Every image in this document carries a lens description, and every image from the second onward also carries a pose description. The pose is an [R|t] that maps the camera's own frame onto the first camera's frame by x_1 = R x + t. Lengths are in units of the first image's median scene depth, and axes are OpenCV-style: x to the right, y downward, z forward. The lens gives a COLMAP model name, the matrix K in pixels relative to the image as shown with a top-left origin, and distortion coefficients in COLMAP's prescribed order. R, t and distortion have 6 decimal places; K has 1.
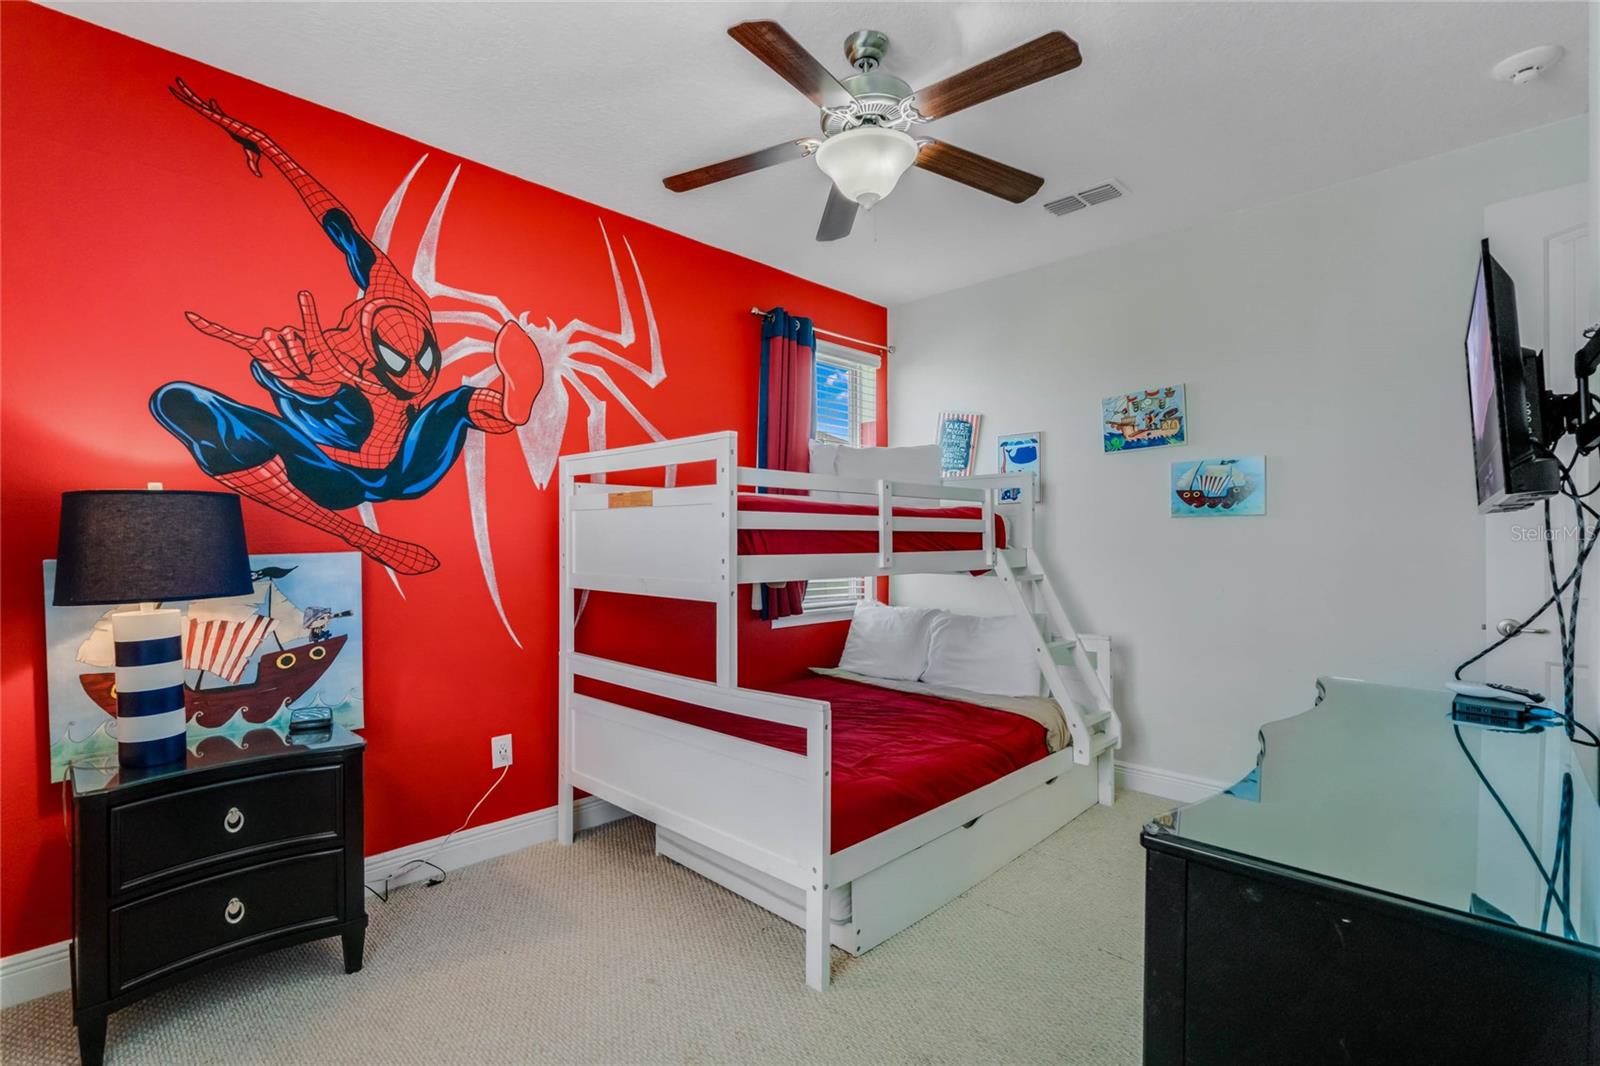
lens RADIAL K [[733.2, 0, 800.9], [0, 733.2, 536.9], [0, 0, 1]] dist [0.007638, 0.001490]
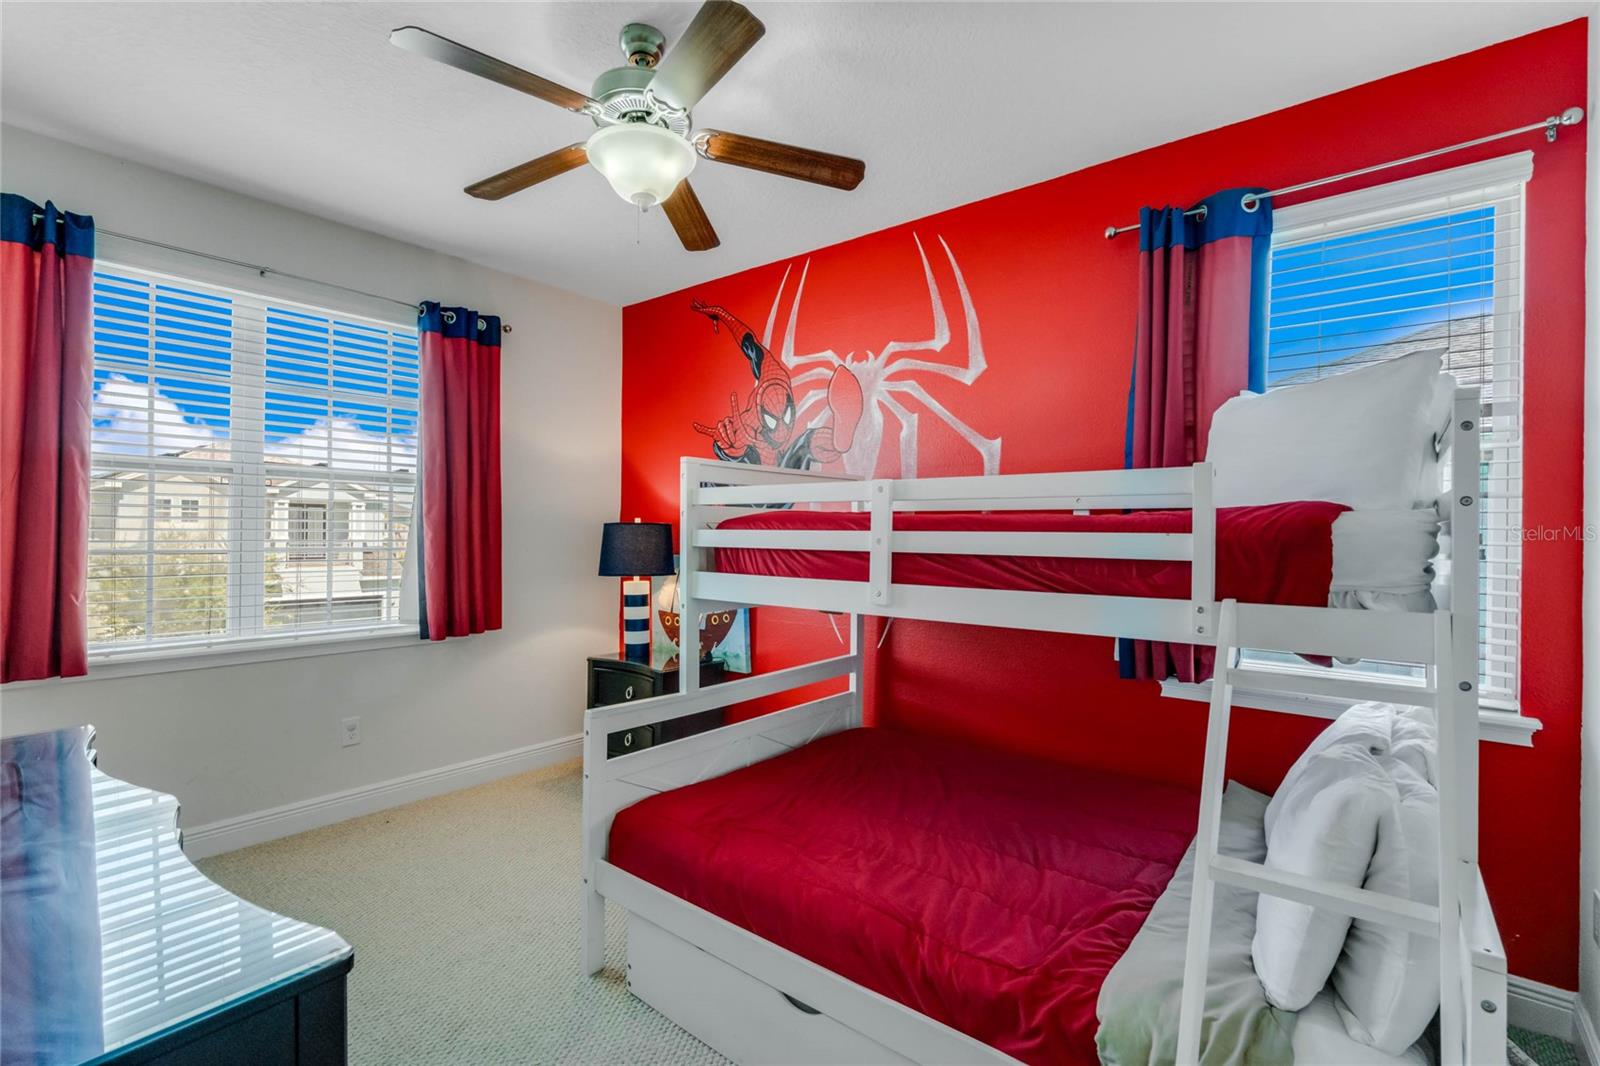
lens RADIAL K [[733.2, 0, 800.3], [0, 733.2, 532.0], [0, 0, 1]] dist [0.007638, 0.001490]
pose [[0.101602, 0.001872, -0.994823, 0.801842], [-0.007305, 0.999973, 0.001136, -0.027359], [0.994798, 0.007151, 0.101613, 0.844505]]
